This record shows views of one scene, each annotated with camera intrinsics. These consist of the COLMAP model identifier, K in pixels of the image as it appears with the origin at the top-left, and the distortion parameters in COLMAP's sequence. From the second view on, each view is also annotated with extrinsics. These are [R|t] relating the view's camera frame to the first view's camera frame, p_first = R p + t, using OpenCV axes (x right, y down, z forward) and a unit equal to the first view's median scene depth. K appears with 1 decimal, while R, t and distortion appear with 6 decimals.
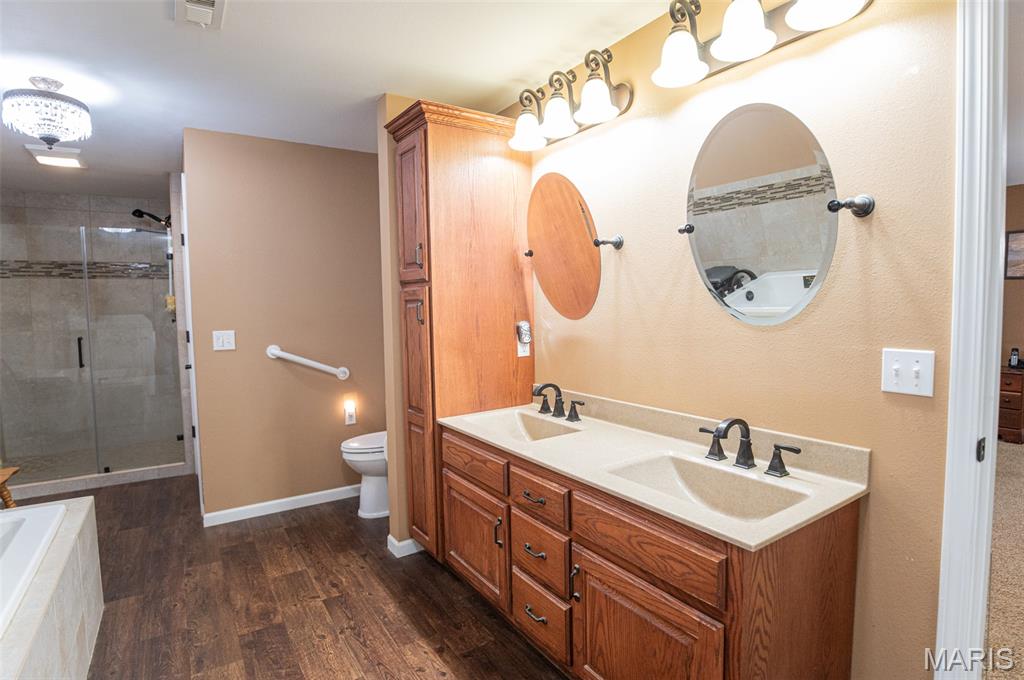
lens RADIAL K [[534.5, 0, 526.5], [0, 534.5, 338.8], [0, 0, 1]] dist [-0.026586, -0.002951]
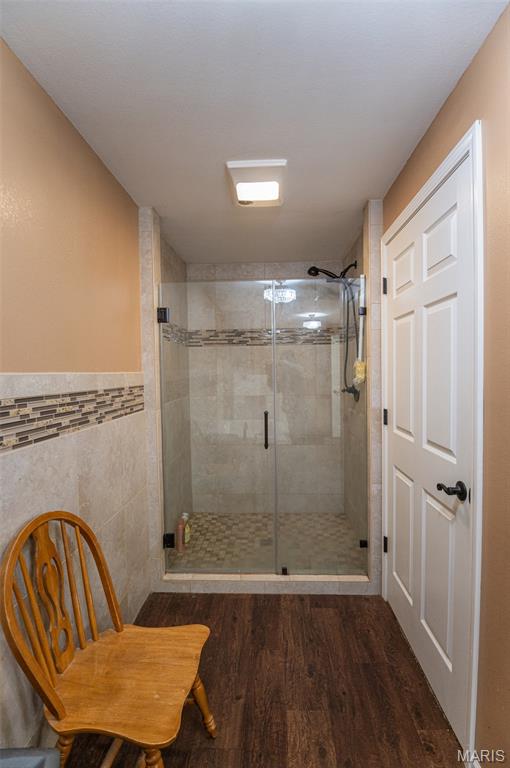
lens RADIAL K [[377.6, 0, 271.3], [0, 377.6, 382.9], [0, 0, 1]] dist [-0.018295, -0.003512]
pose [[0.832309, 0.021462, -0.553896, -0.480931], [-0.034149, 0.999337, -0.012591, -0.039482], [0.553259, 0.029394, 0.832491, 0.468735]]
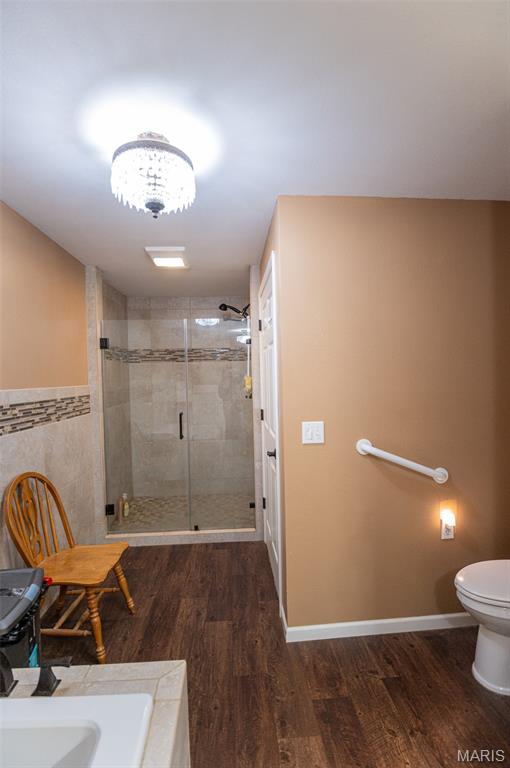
lens RADIAL K [[377.6, 0, 266.7], [0, 377.6, 383.3], [0, 0, 1]] dist [-0.018295, -0.003512]
pose [[0.882927, 0.005813, -0.469475, -0.270579], [-0.022260, 0.999317, -0.029491, -0.045669], [0.468983, 0.036488, 0.882453, 0.321505]]
